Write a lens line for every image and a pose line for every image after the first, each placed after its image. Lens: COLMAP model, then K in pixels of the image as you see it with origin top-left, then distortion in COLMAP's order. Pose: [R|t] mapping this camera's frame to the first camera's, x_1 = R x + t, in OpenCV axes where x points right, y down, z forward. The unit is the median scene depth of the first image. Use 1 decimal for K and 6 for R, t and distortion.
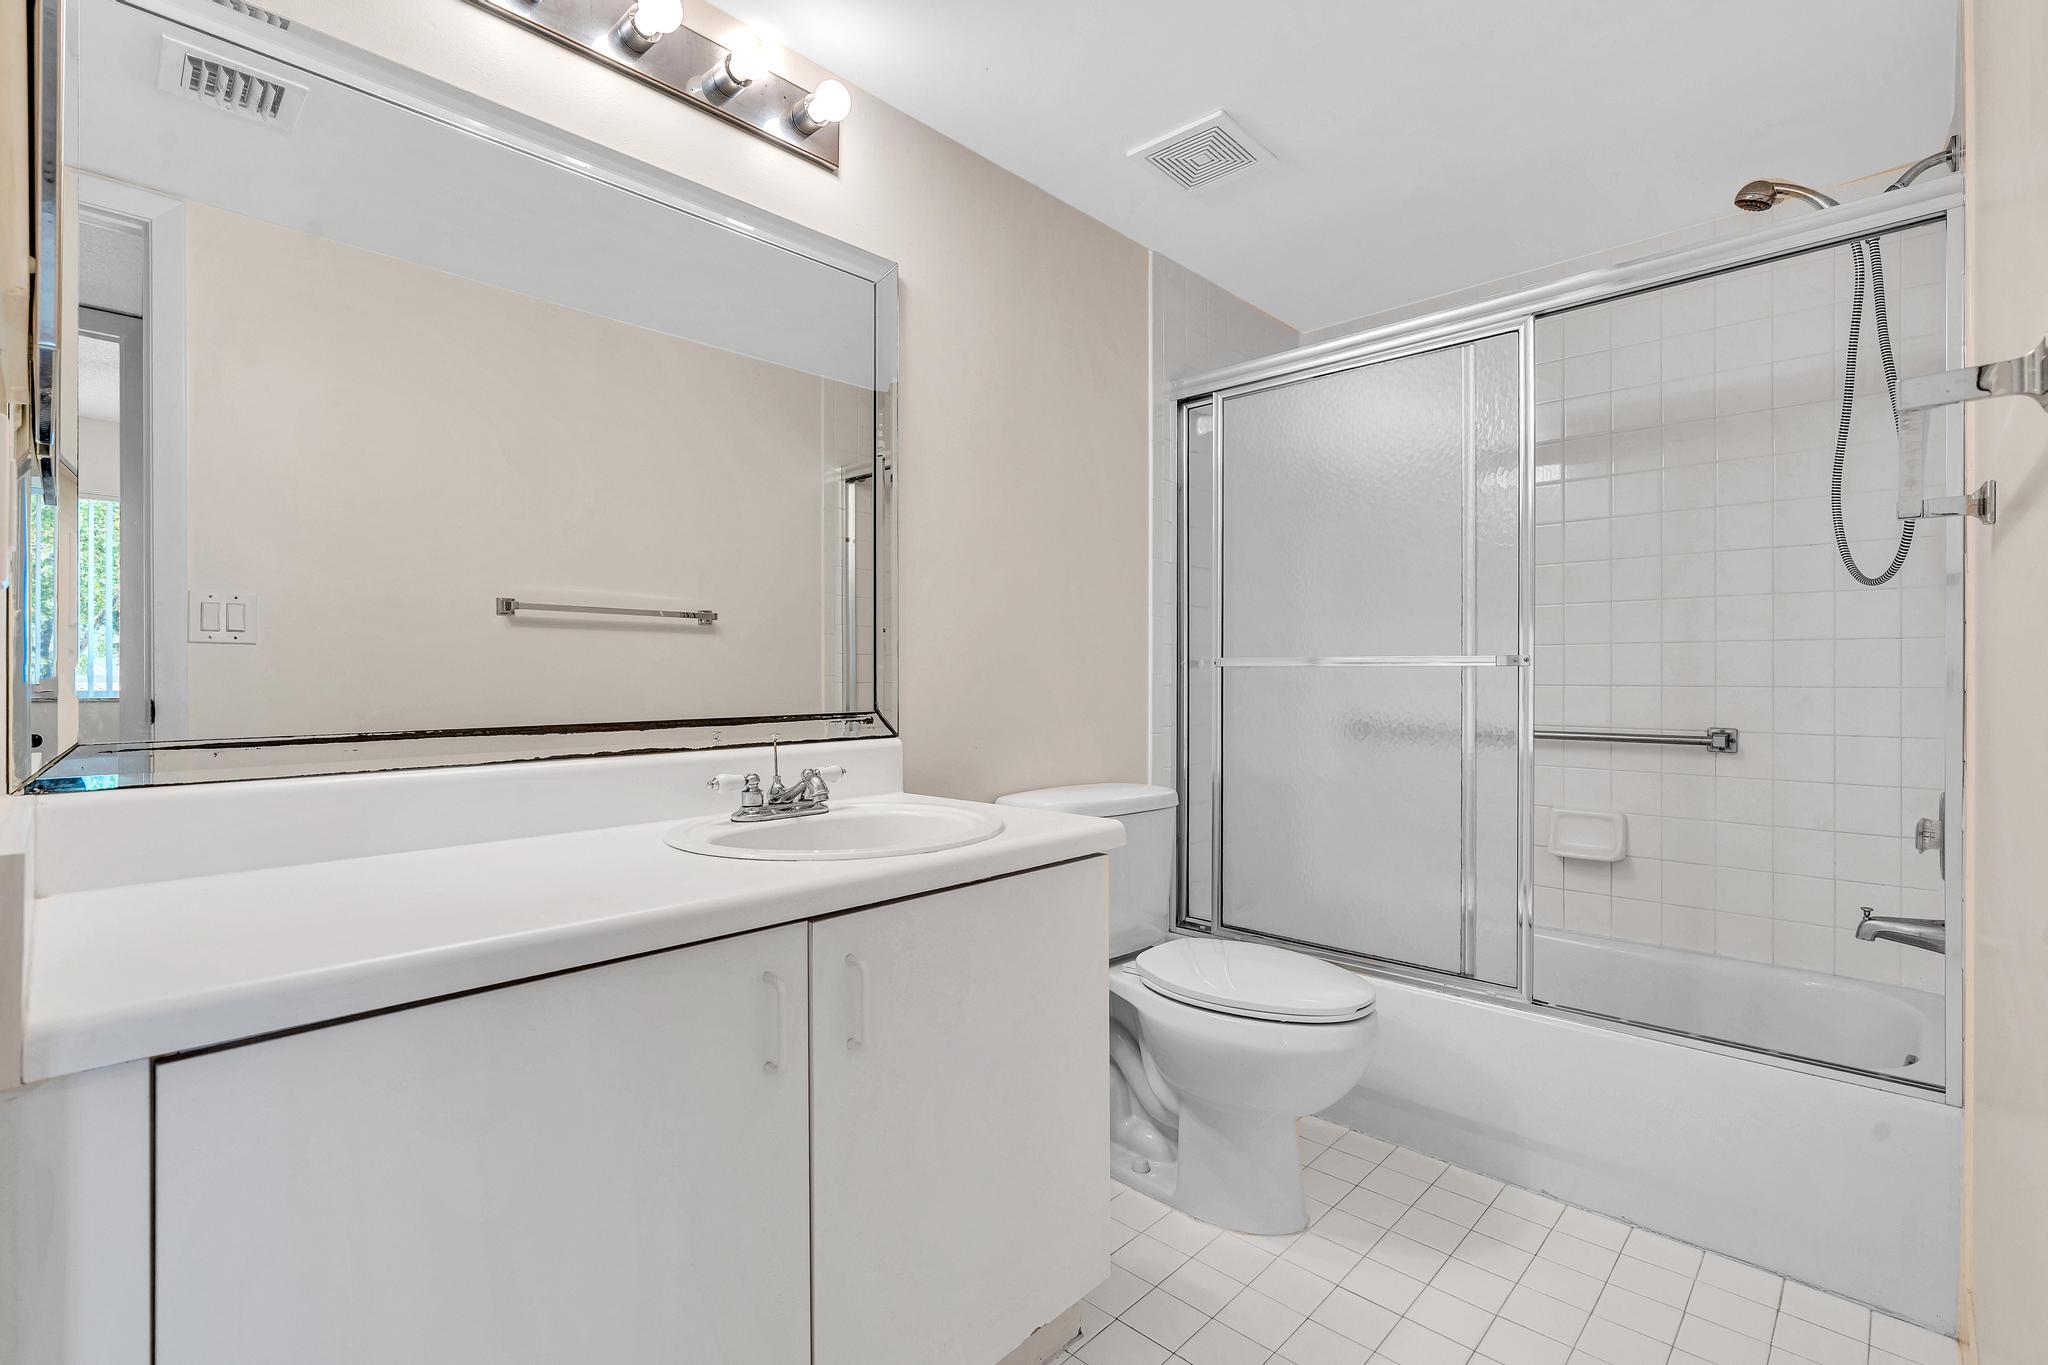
lens RADIAL K [[928.8, 0, 1018.9], [0, 928.8, 685.7], [0, 0, 1]] dist [-0.002406, 0.001515]
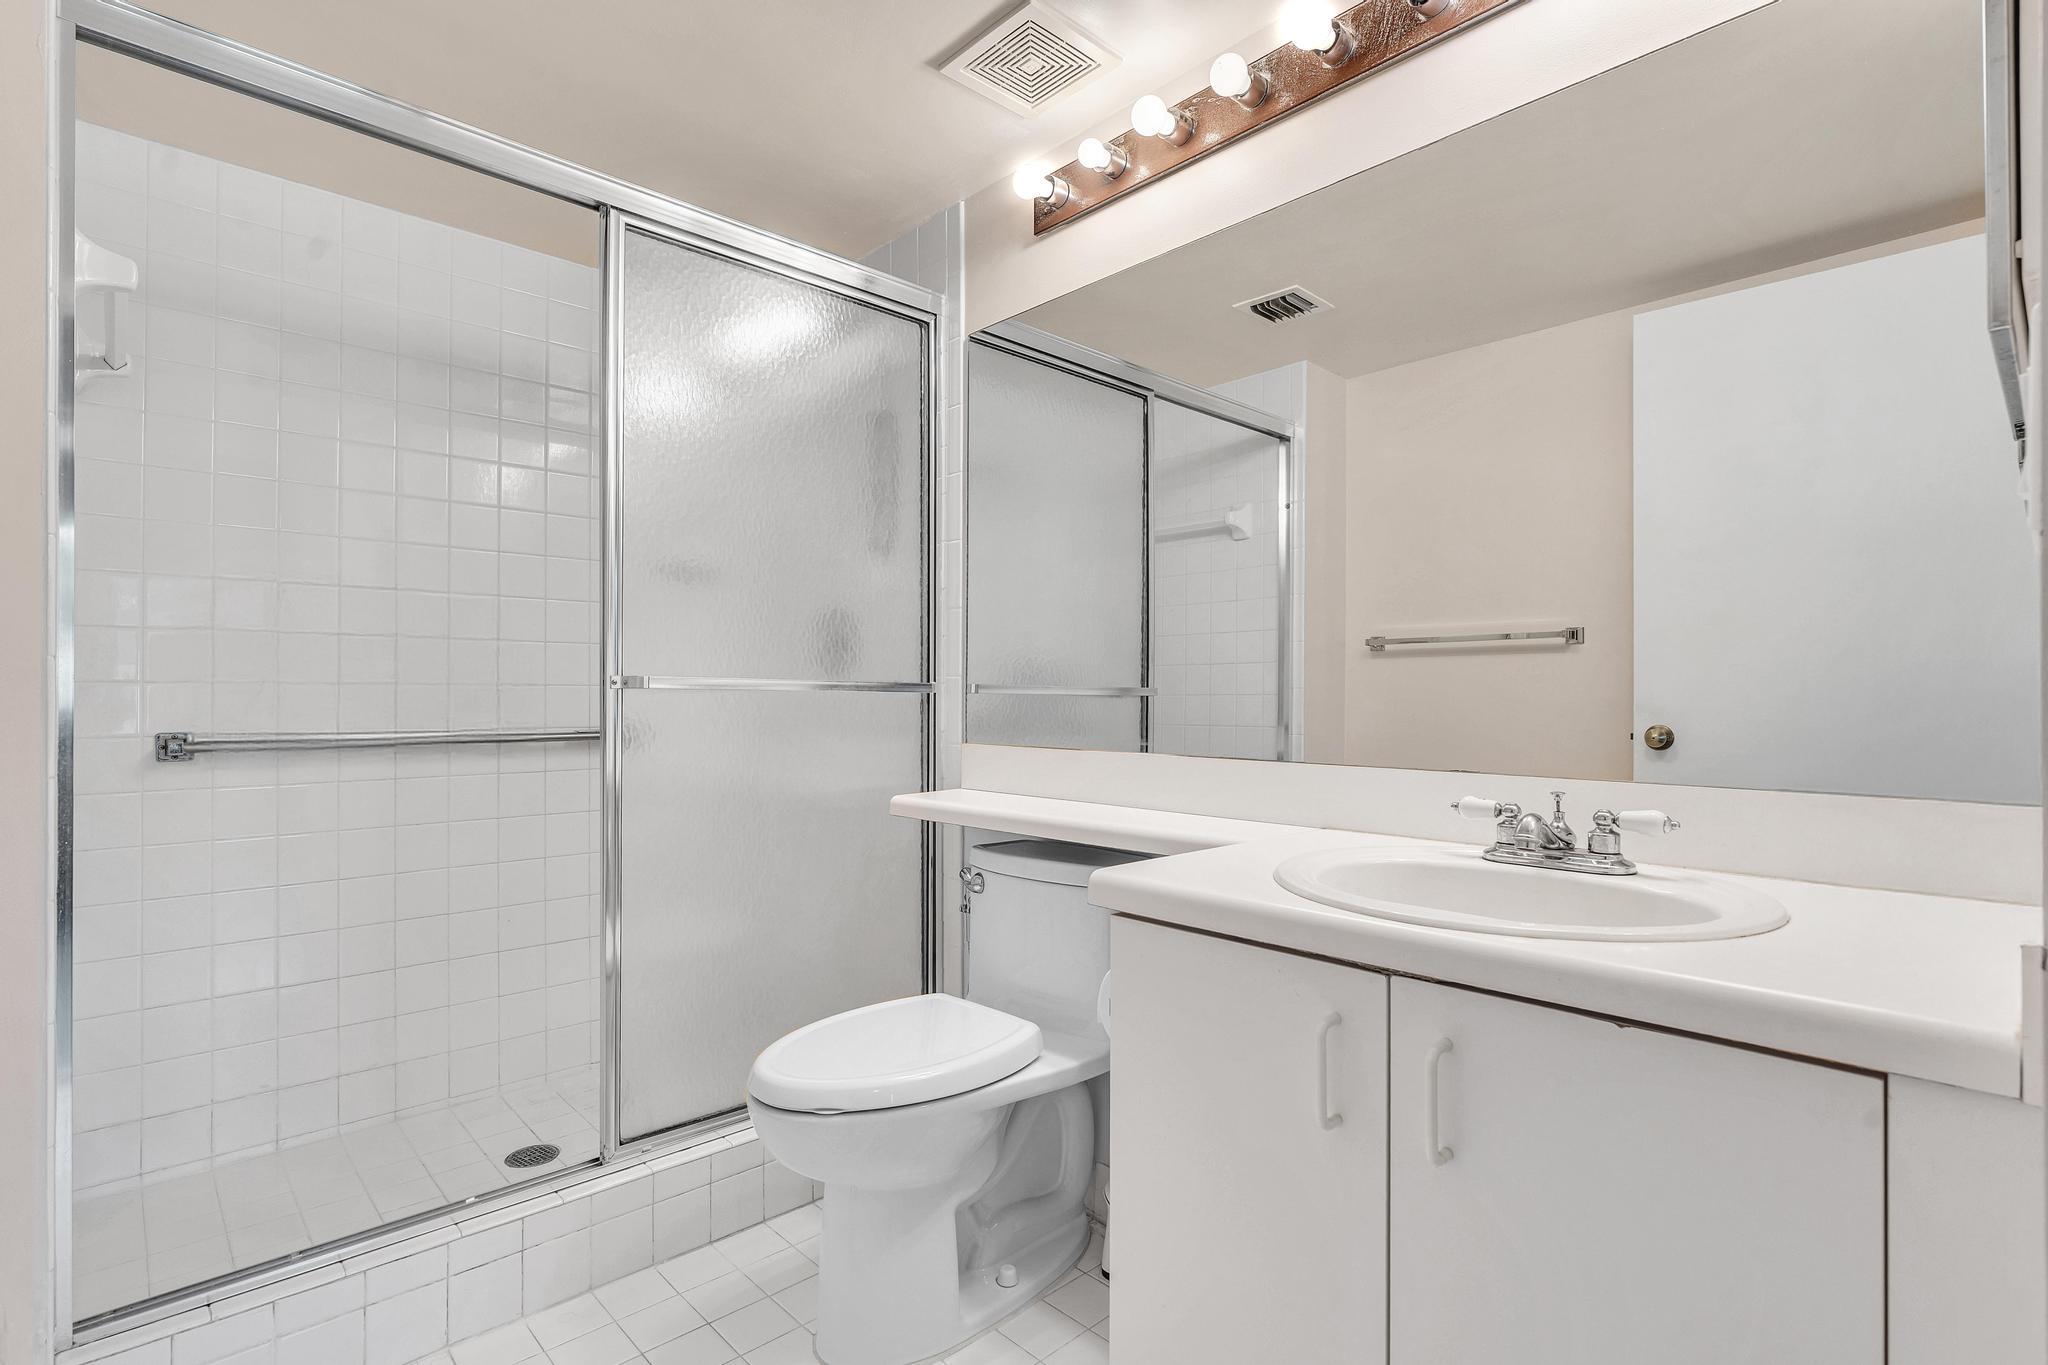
lens RADIAL K [[982.0, 0, 1024.0], [0, 982.0, 682.5], [0, 0, 1]] dist [-0.001038, 0.000008]
pose [[-0.047367, -0.009062, -0.998836, 0.602078], [-0.004009, 0.999953, -0.008882, -0.002899], [0.998870, 0.003584, -0.047401, 0.618118]]
